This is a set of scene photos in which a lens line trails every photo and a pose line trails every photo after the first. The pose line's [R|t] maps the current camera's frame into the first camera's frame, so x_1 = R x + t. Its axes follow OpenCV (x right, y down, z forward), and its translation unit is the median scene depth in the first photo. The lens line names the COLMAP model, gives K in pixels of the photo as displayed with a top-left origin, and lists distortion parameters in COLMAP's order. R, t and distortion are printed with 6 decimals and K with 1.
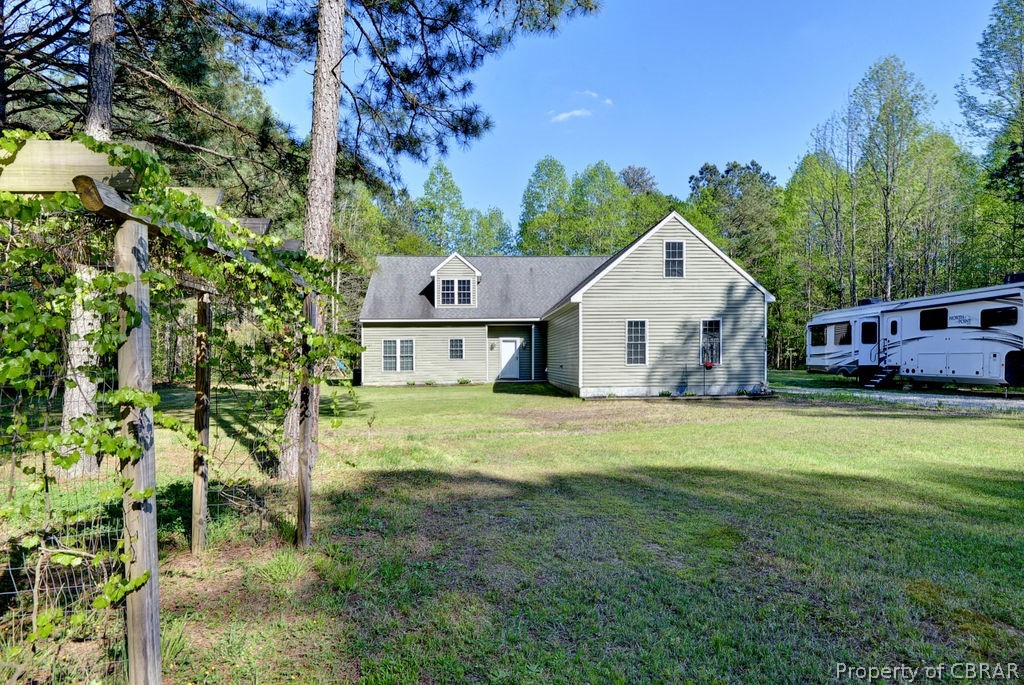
lens RADIAL K [[515.6, 0, 513.2], [0, 515.6, 374.4], [0, 0, 1]] dist [0.020874, 0.000113]
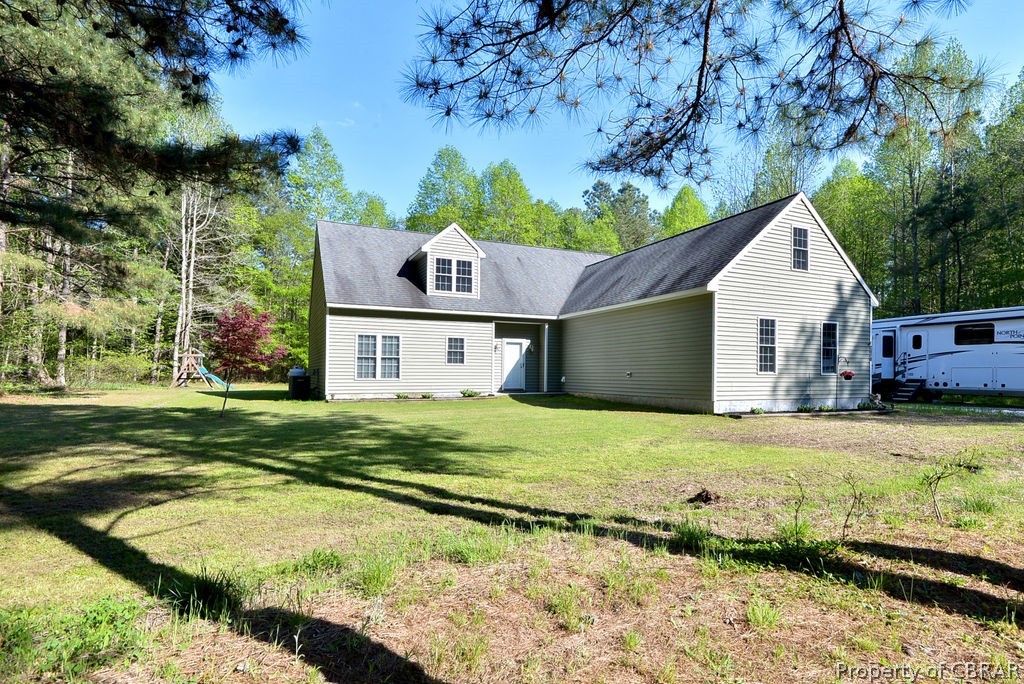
lens RADIAL K [[515.6, 0, 513.2], [0, 515.6, 373.9], [0, 0, 1]] dist [0.020874, 0.000113]
pose [[0.936815, 0.016378, 0.349442, -0.297695], [-0.006576, 0.999551, -0.029218, 0.006471], [-0.349763, 0.025073, 0.936502, 0.267236]]
